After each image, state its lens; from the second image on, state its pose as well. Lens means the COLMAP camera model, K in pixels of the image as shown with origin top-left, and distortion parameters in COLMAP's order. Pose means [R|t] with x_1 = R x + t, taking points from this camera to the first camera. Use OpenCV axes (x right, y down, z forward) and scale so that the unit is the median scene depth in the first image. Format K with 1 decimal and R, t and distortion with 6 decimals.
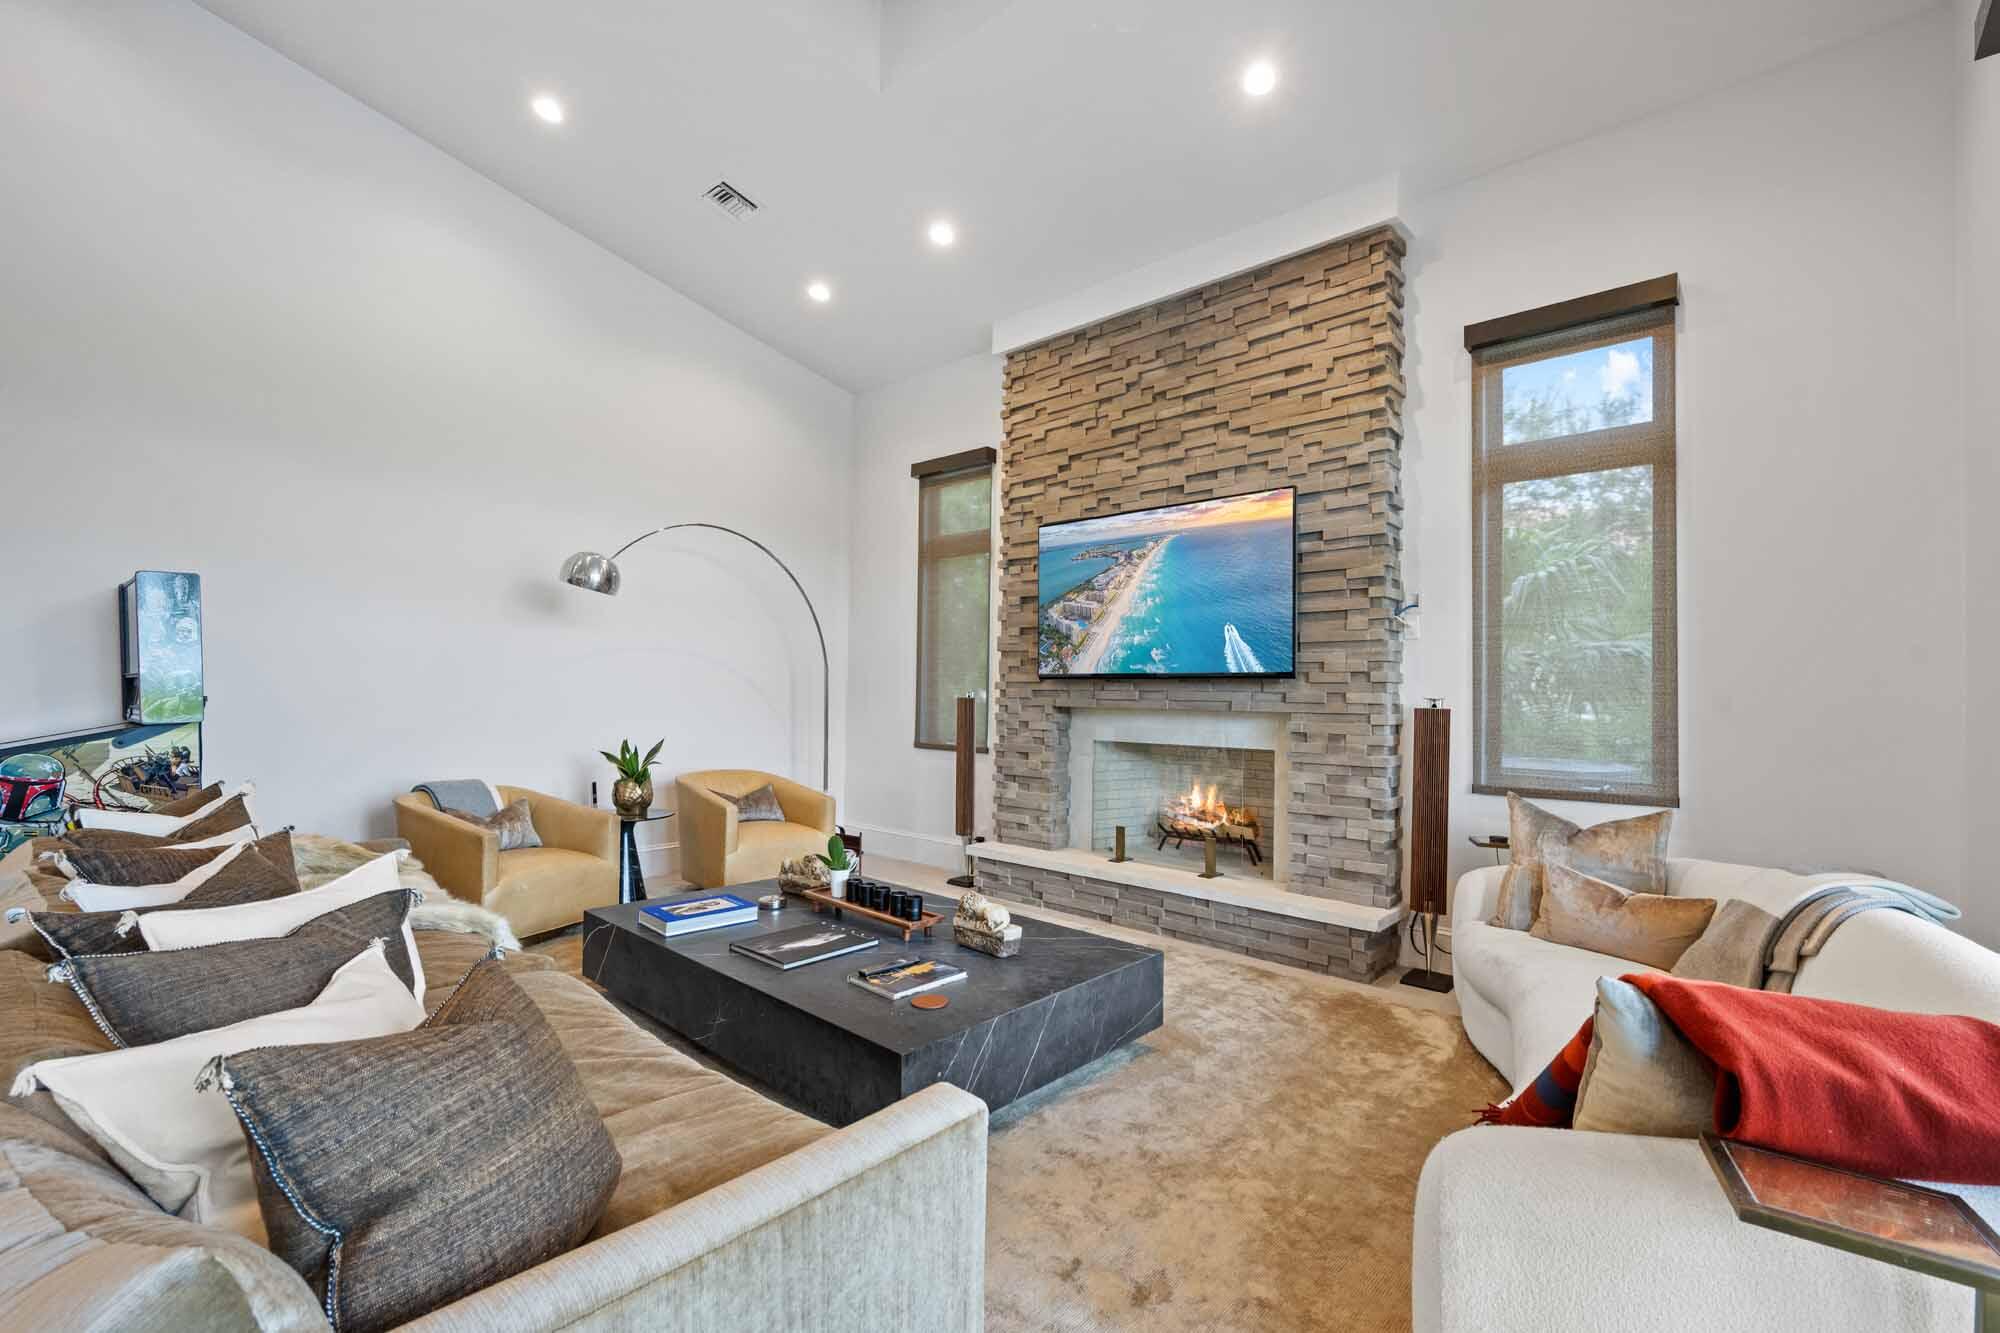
lens RADIAL K [[865.4, 0, 1000.7], [0, 865.4, 683.9], [0, 0, 1]] dist [0.003112, -0.000321]
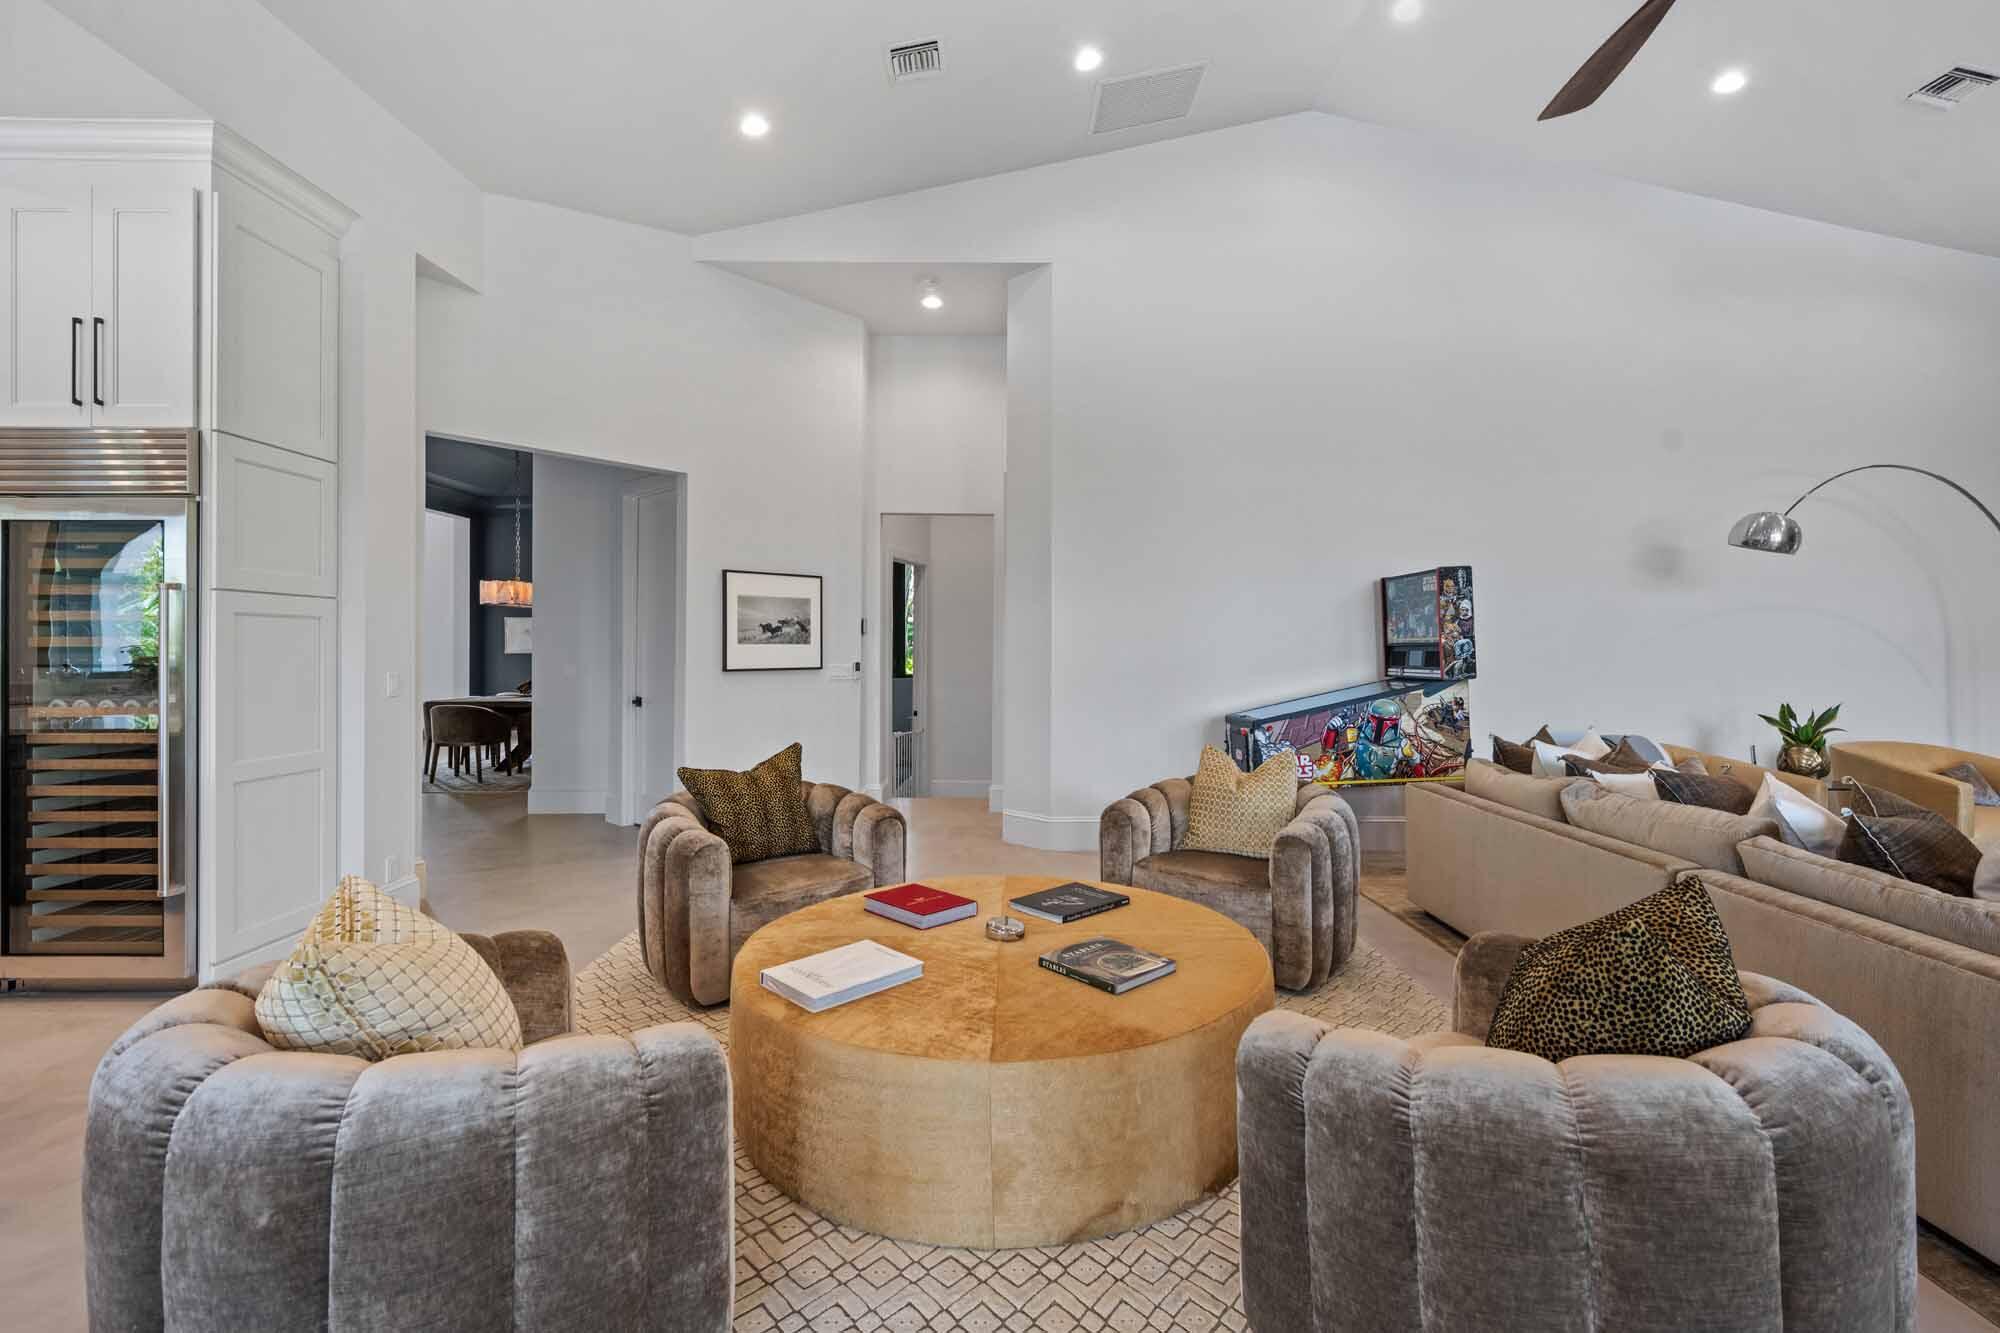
lens RADIAL K [[865.4, 0, 998.8], [0, 865.4, 649.5], [0, 0, 1]] dist [0.003112, -0.000321]
pose [[0.665230, -0.011757, -0.746546, -0.420860], [0.014207, 0.999894, -0.003087, -0.006883], [0.746503, -0.008553, 0.665327, -0.408870]]
